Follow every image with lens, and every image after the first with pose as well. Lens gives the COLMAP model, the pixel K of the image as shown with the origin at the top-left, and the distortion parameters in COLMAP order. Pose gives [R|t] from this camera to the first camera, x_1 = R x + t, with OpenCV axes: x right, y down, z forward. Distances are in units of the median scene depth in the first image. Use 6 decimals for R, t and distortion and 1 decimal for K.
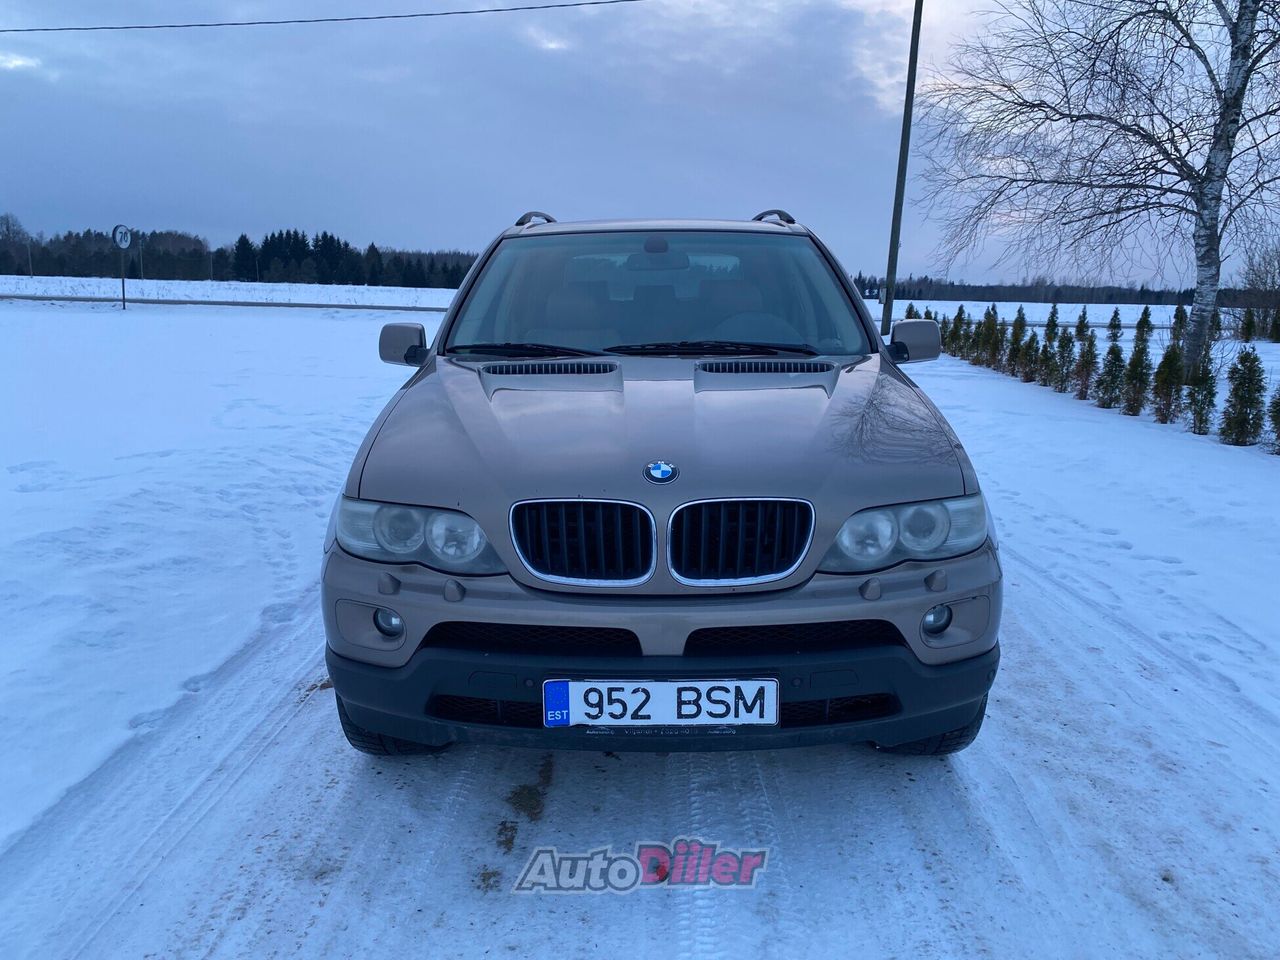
lens RADIAL K [[984.4, 0, 642.4], [0, 984.4, 489.7], [0, 0, 1]] dist [0.021149, -0.017557]
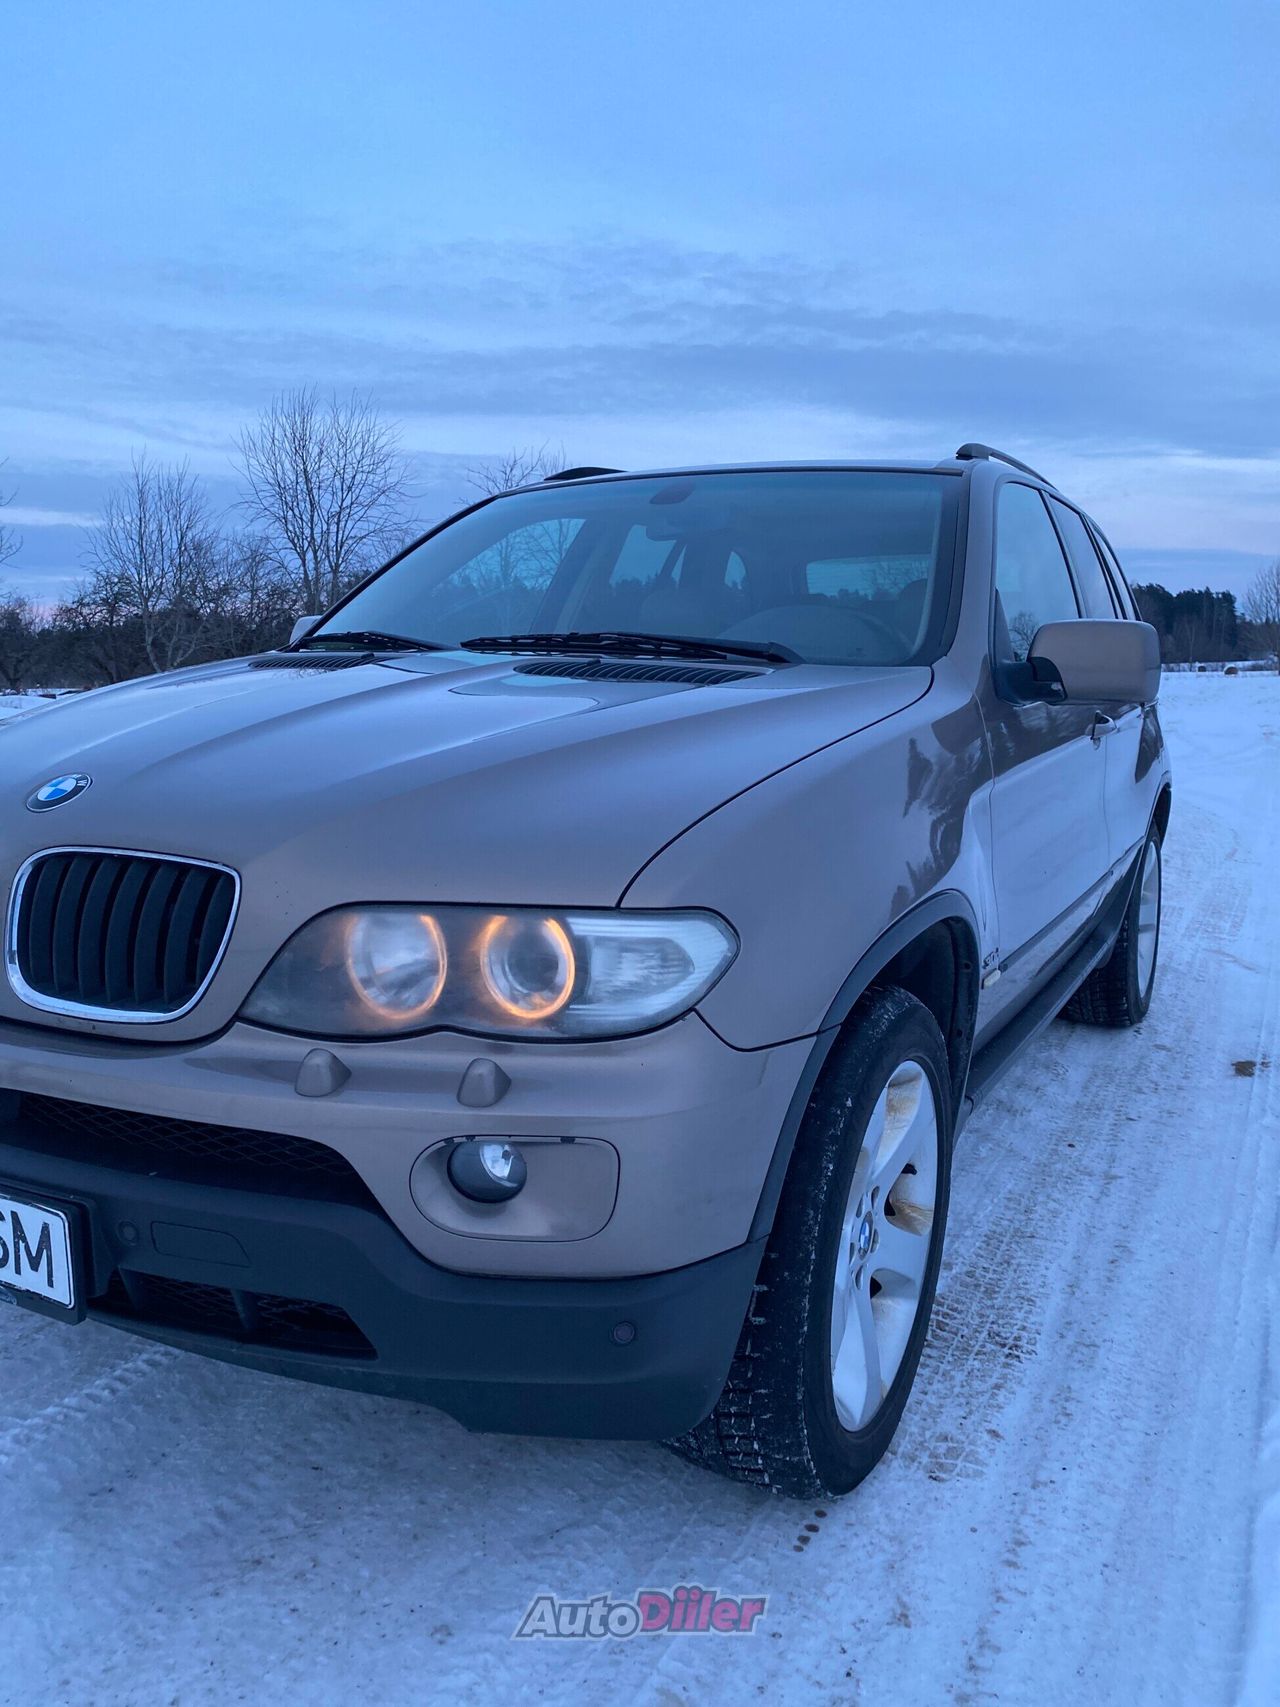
lens RADIAL K [[1312.8, 0, 611.6], [0, 1312.8, 853.9], [0, 0, 1]] dist [0.021149, -0.017557]
pose [[0.880936, 0.096935, -0.463201, 0.634538], [-0.127183, 0.991281, -0.034436, 0.002201], [0.455824, 0.089247, 0.885584, 0.503853]]
